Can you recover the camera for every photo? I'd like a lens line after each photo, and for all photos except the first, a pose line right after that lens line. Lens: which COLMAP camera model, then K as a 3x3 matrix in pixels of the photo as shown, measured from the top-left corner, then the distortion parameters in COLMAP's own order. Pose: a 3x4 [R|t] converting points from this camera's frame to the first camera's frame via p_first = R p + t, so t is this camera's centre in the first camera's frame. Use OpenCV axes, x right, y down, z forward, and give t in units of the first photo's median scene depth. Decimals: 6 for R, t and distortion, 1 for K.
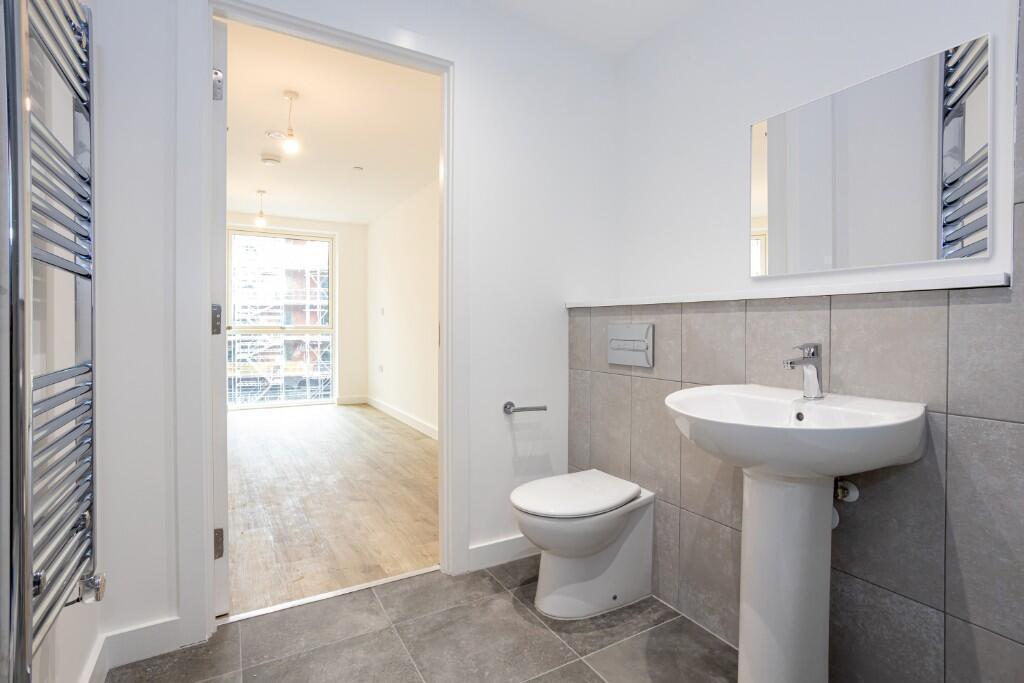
lens RADIAL K [[500.4, 0, 512.3], [0, 500.4, 337.2], [0, 0, 1]] dist [-0.044413, 0.024003]
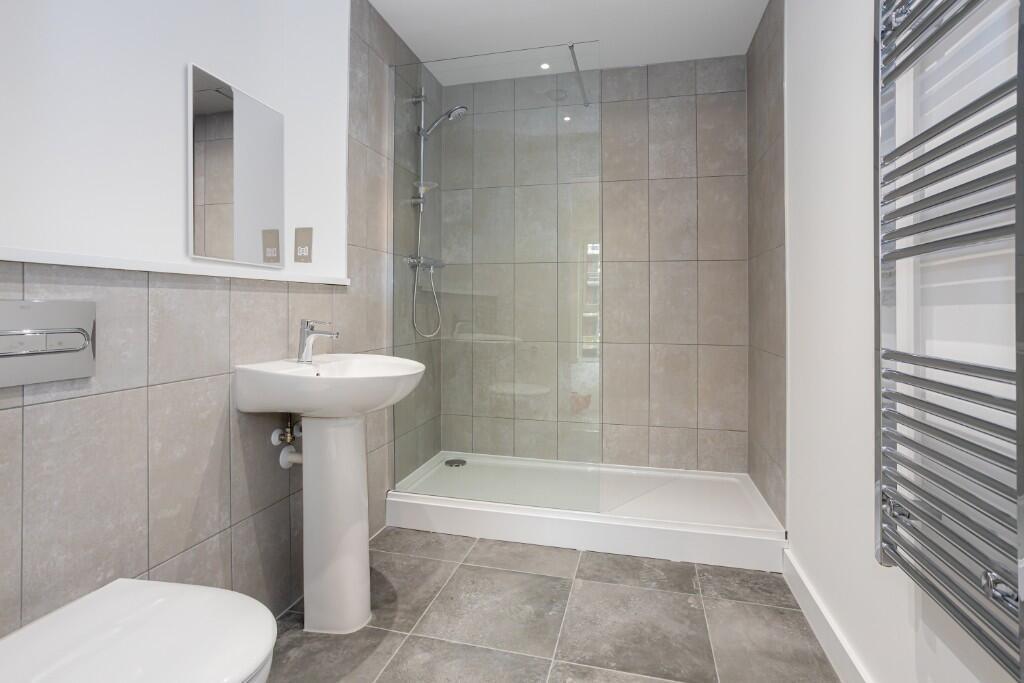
lens RADIAL K [[500.4, 0, 529.5], [0, 500.4, 301.2], [0, 0, 1]] dist [-0.044413, 0.024003]
pose [[-0.732236, 0.004958, 0.681033, -0.552945], [0.012604, 0.999901, 0.006272, -0.027735], [-0.680935, 0.013176, -0.732226, 1.228133]]
